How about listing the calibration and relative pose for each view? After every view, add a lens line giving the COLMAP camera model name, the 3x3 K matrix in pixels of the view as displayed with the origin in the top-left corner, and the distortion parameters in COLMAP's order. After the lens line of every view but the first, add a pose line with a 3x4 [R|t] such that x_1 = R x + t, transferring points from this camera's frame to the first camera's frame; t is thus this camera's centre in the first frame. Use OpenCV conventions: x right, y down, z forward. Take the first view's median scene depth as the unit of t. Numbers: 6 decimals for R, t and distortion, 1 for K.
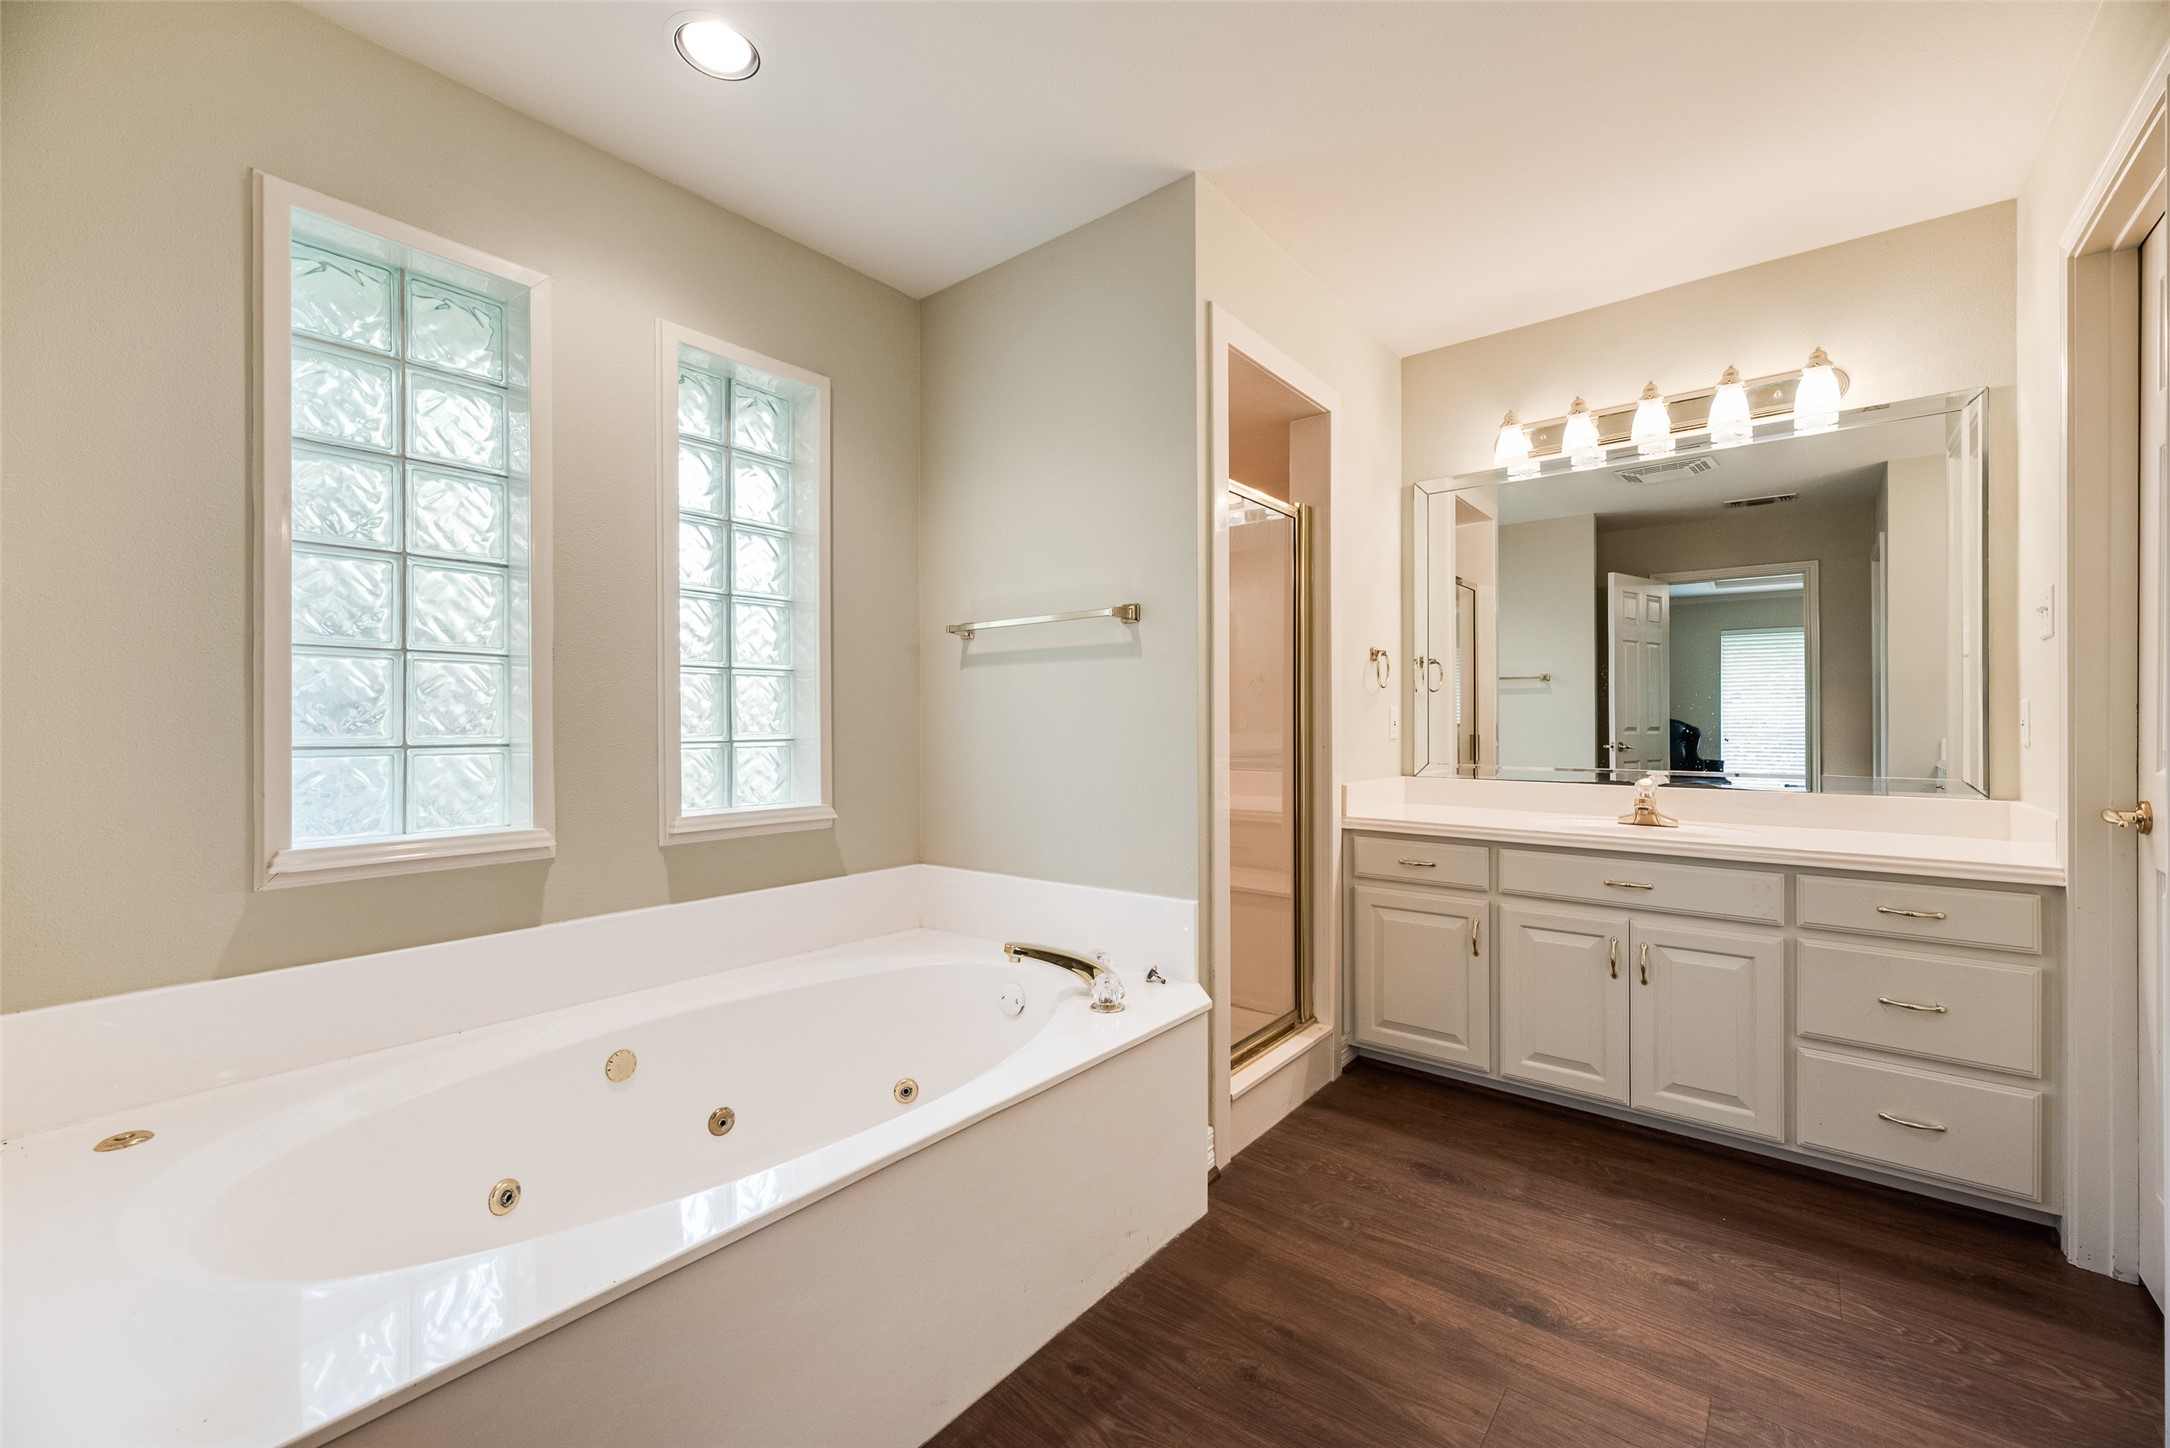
lens RADIAL K [[876.1, 0, 1085.4], [0, 876.1, 726.3], [0, 0, 1]] dist [0.002972, -0.000667]
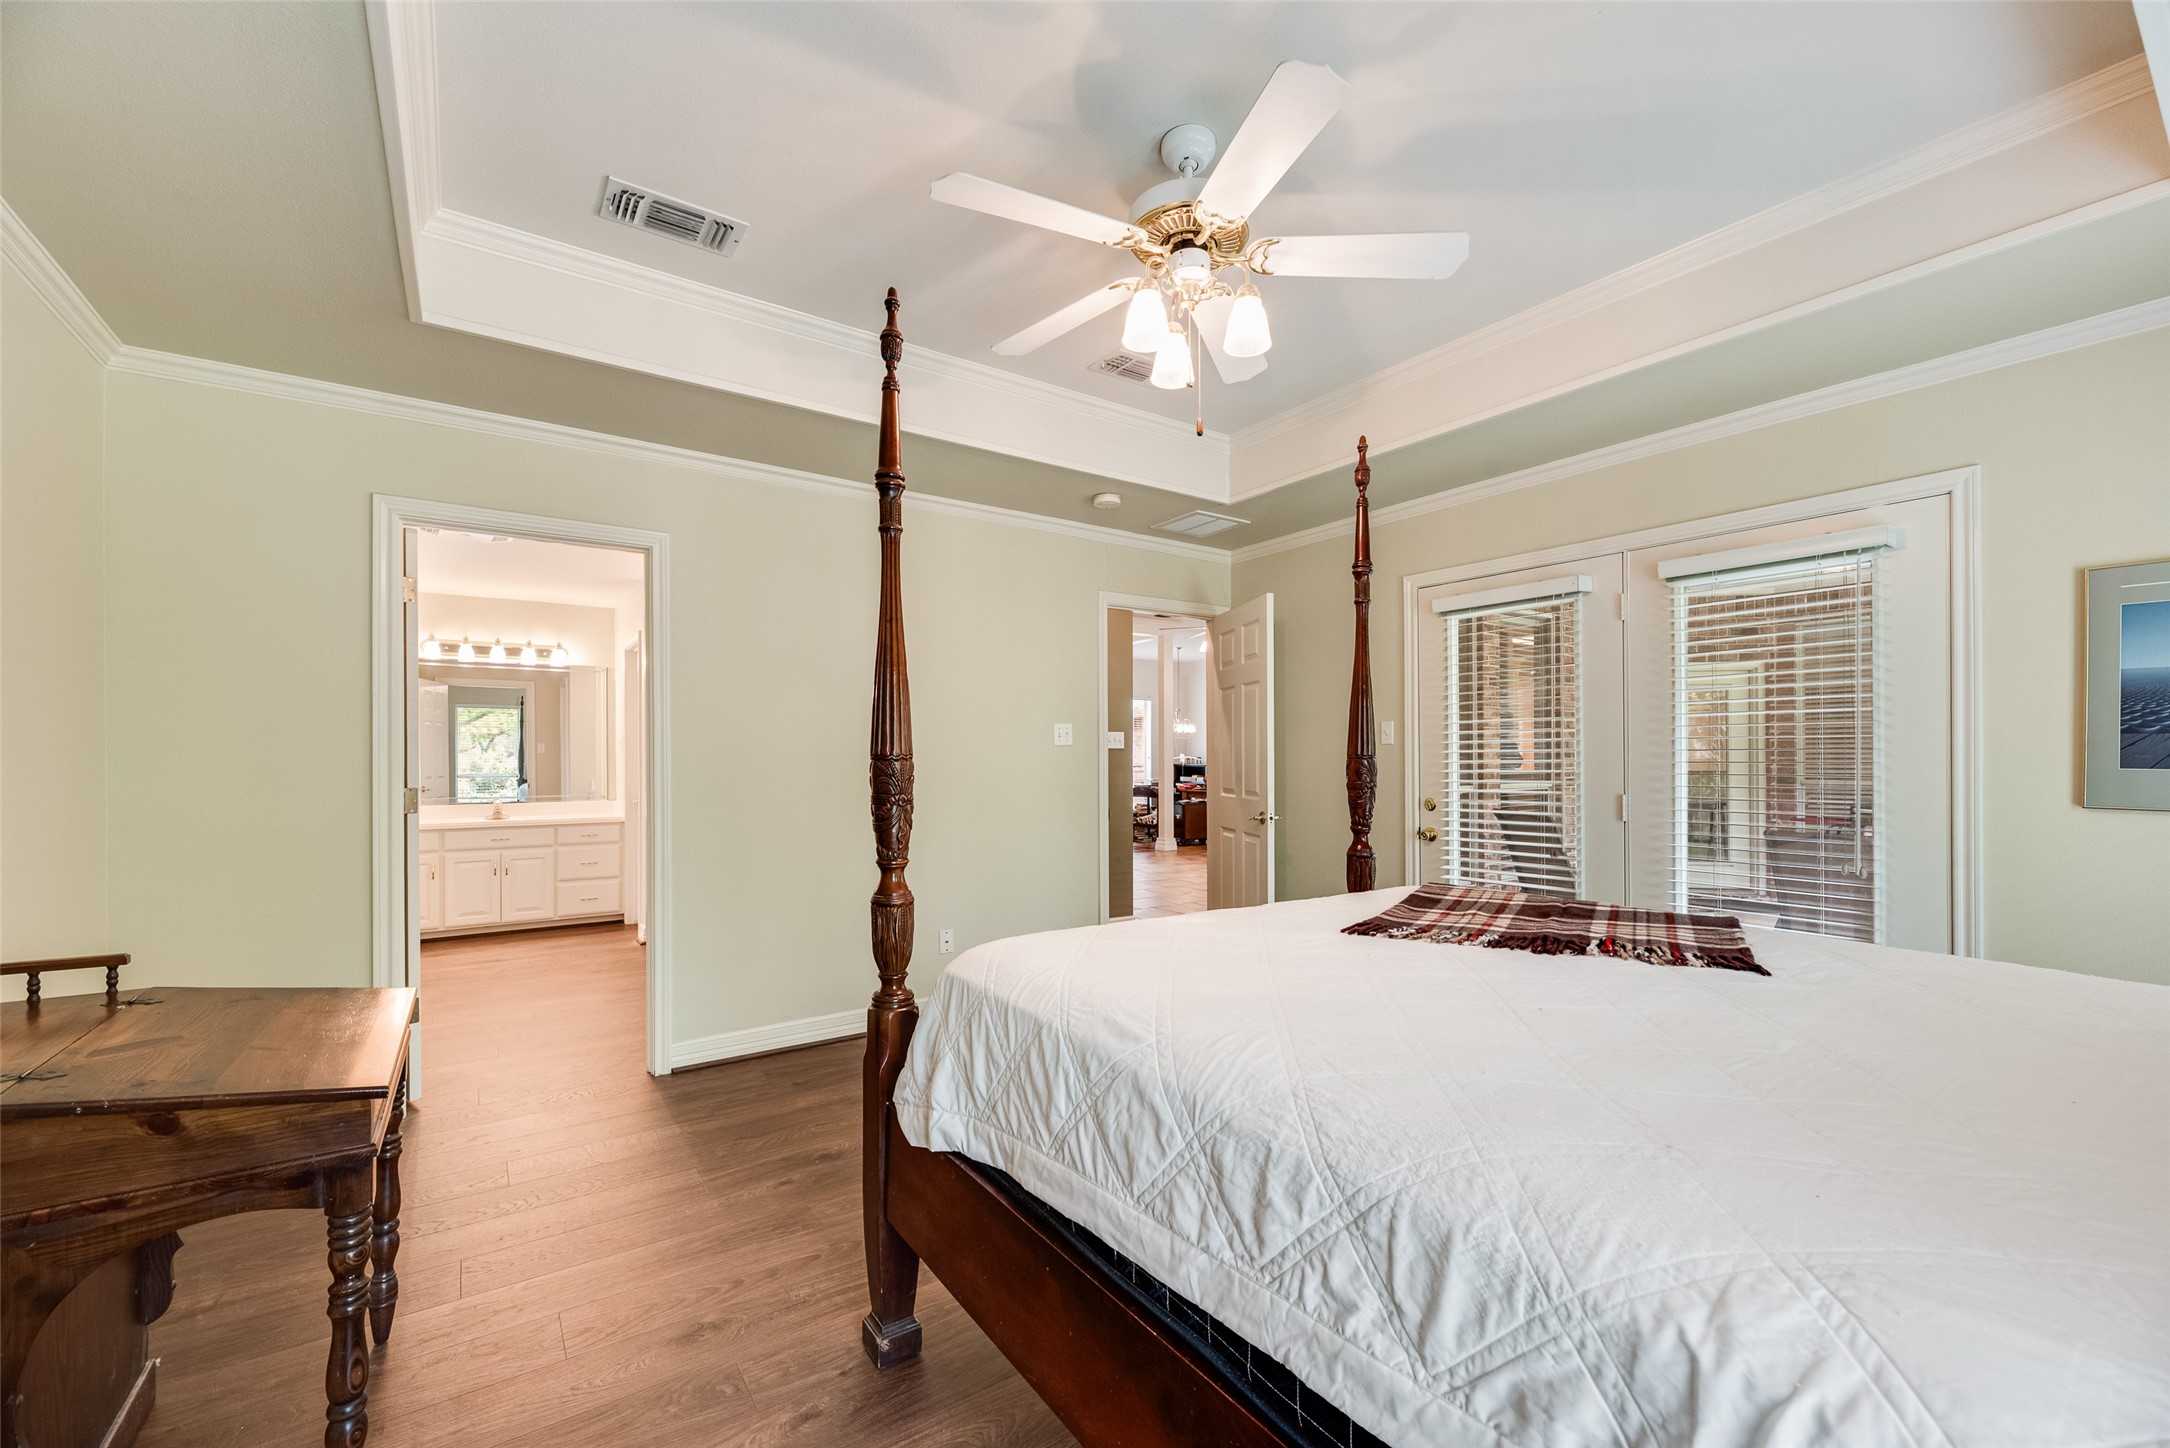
lens RADIAL K [[876.1, 0, 1090.5], [0, 876.1, 747.6], [0, 0, 1]] dist [0.002972, -0.000667]
pose [[0.272098, -0.004080, 0.962261, -1.514782], [0.003542, 0.999988, 0.003238, -0.105099], [-0.962263, 0.002527, 0.272109, -1.508847]]
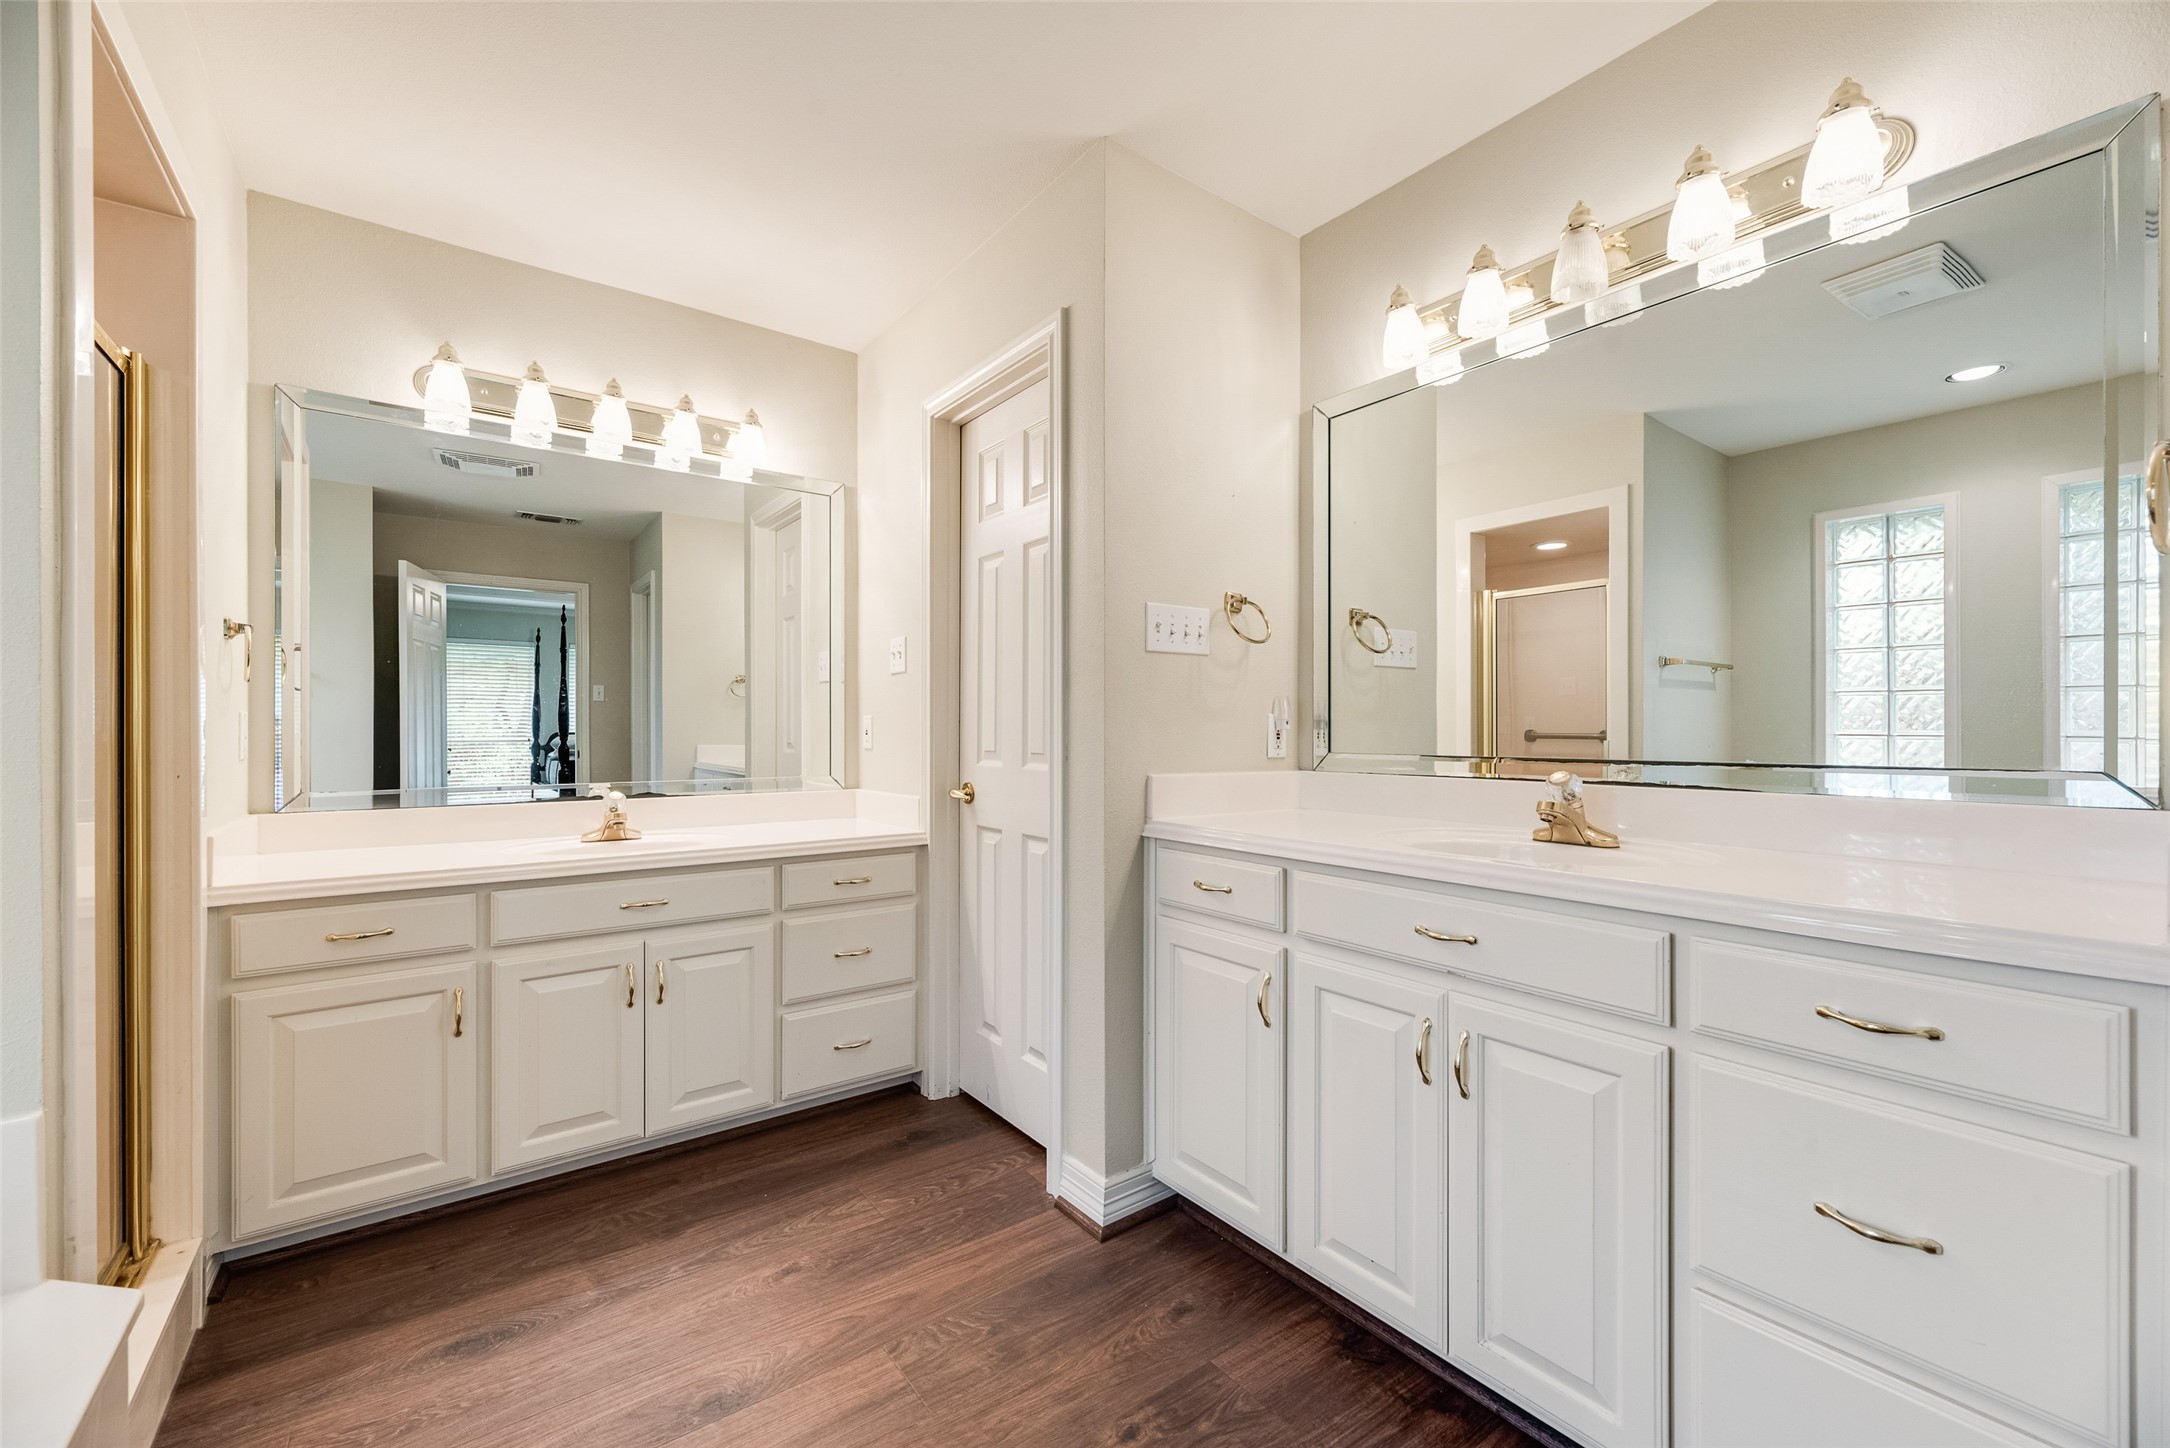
lens RADIAL K [[876.1, 0, 1079.6], [0, 876.1, 728.3], [0, 0, 1]] dist [0.002972, -0.000667]
pose [[0.245582, -0.000224, 0.969376, -0.195172], [0.006412, 0.999978, -0.001394, -0.005824], [-0.969355, 0.006558, 0.245578, 0.321039]]
